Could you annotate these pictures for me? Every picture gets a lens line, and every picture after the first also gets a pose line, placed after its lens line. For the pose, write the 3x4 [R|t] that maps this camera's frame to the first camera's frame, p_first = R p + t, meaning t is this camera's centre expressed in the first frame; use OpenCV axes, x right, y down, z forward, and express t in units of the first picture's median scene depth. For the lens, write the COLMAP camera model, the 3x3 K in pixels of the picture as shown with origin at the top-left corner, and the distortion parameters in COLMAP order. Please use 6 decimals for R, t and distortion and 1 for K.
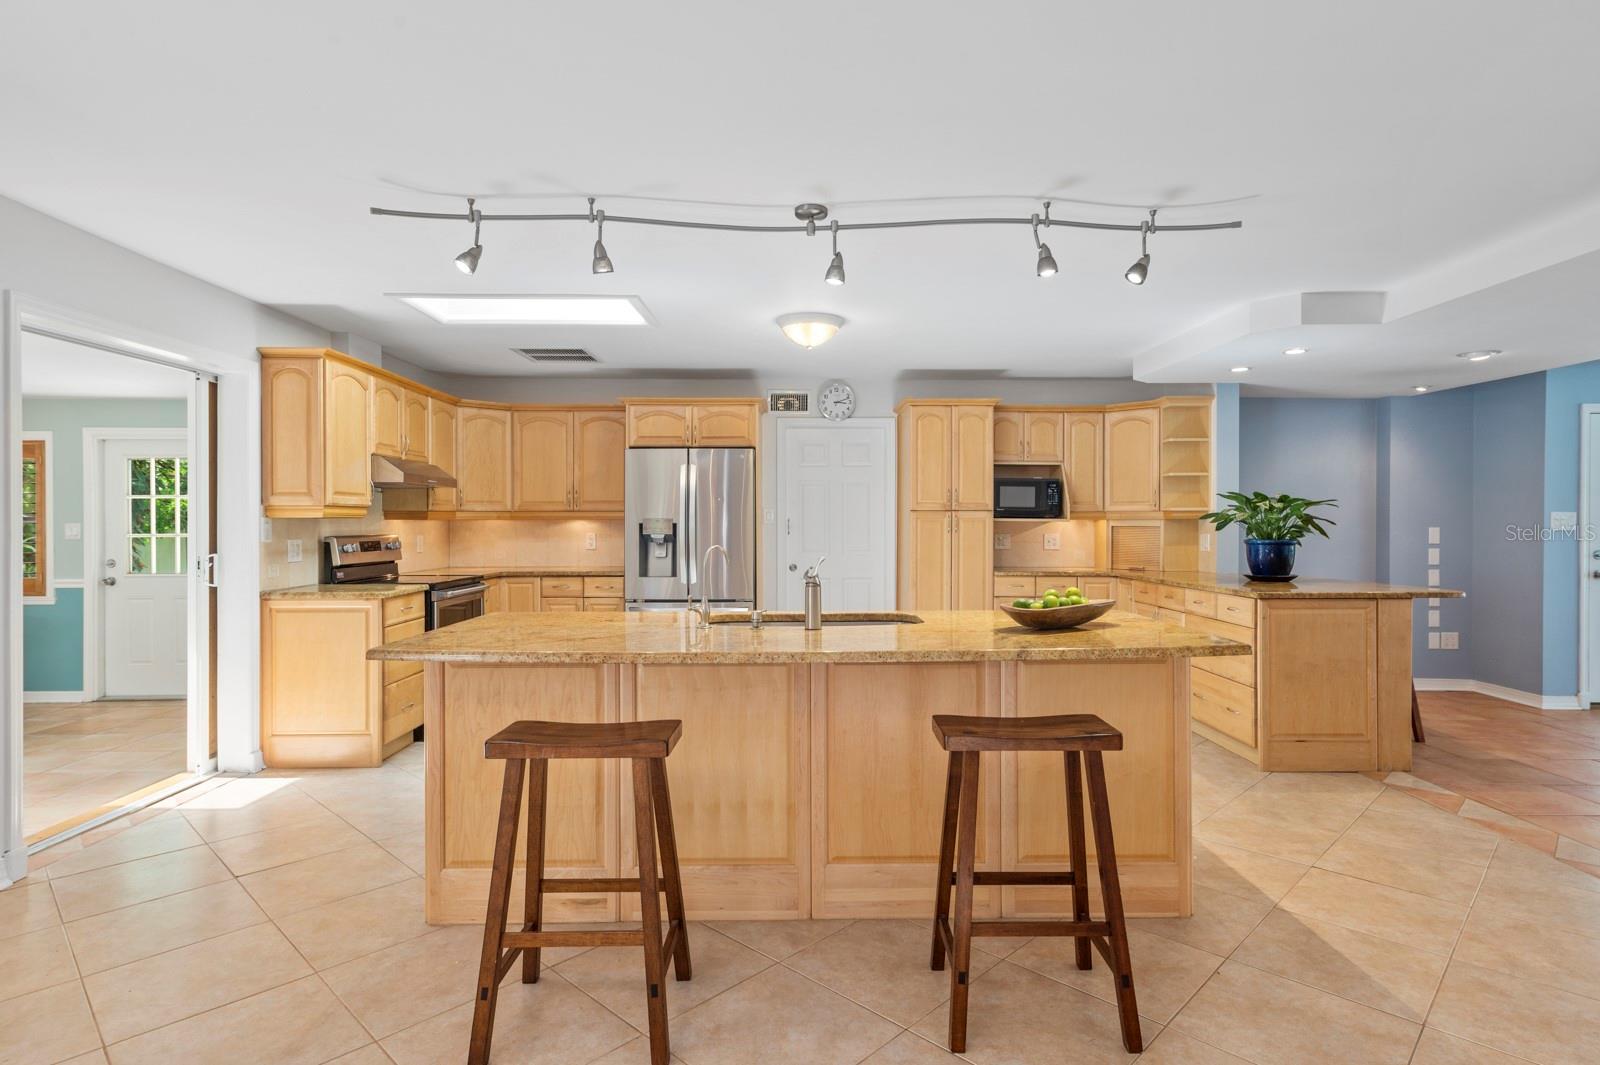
lens RADIAL K [[842.8, 0, 809.8], [0, 842.8, 527.9], [0, 0, 1]] dist [0.011989, 0.000676]
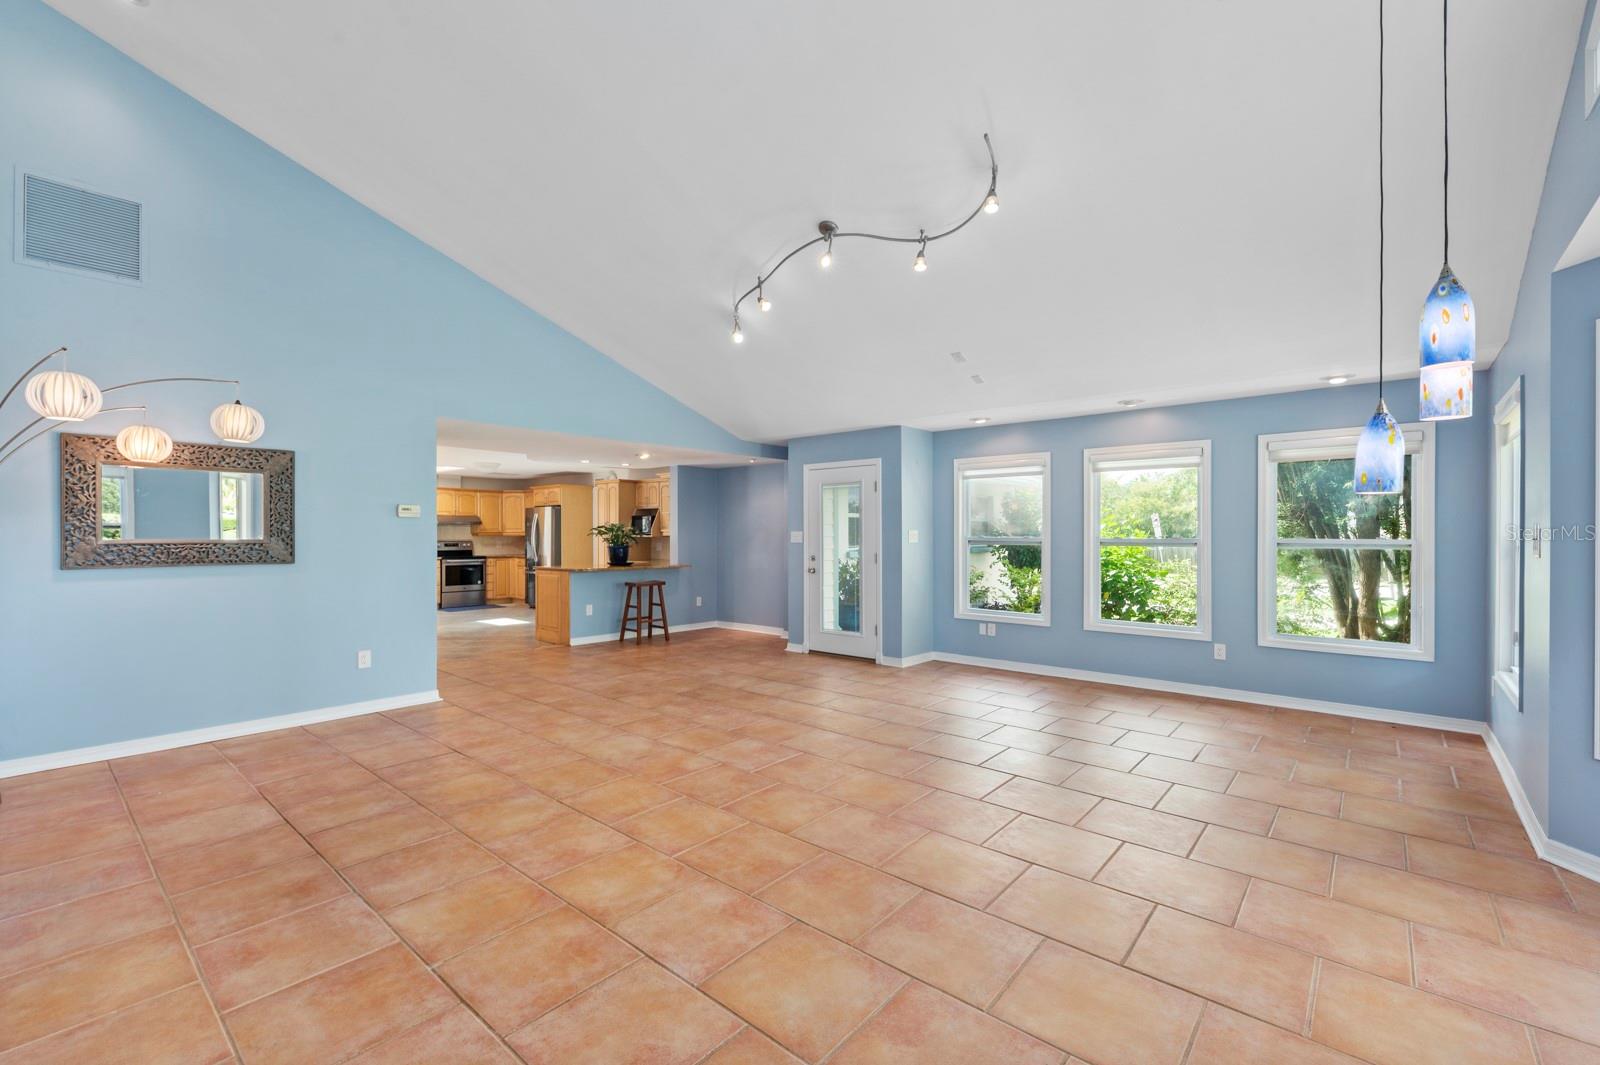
lens RADIAL K [[678.7, 0, 800.0], [0, 678.7, 532.5], [0, 0, 1]] dist [-0.000269, -0.000026]
pose [[0.746014, -0.003008, -0.665924, 1.836802], [-0.003113, 0.999963, -0.008004, -0.006258], [0.665923, 0.008044, 0.745977, 0.031505]]
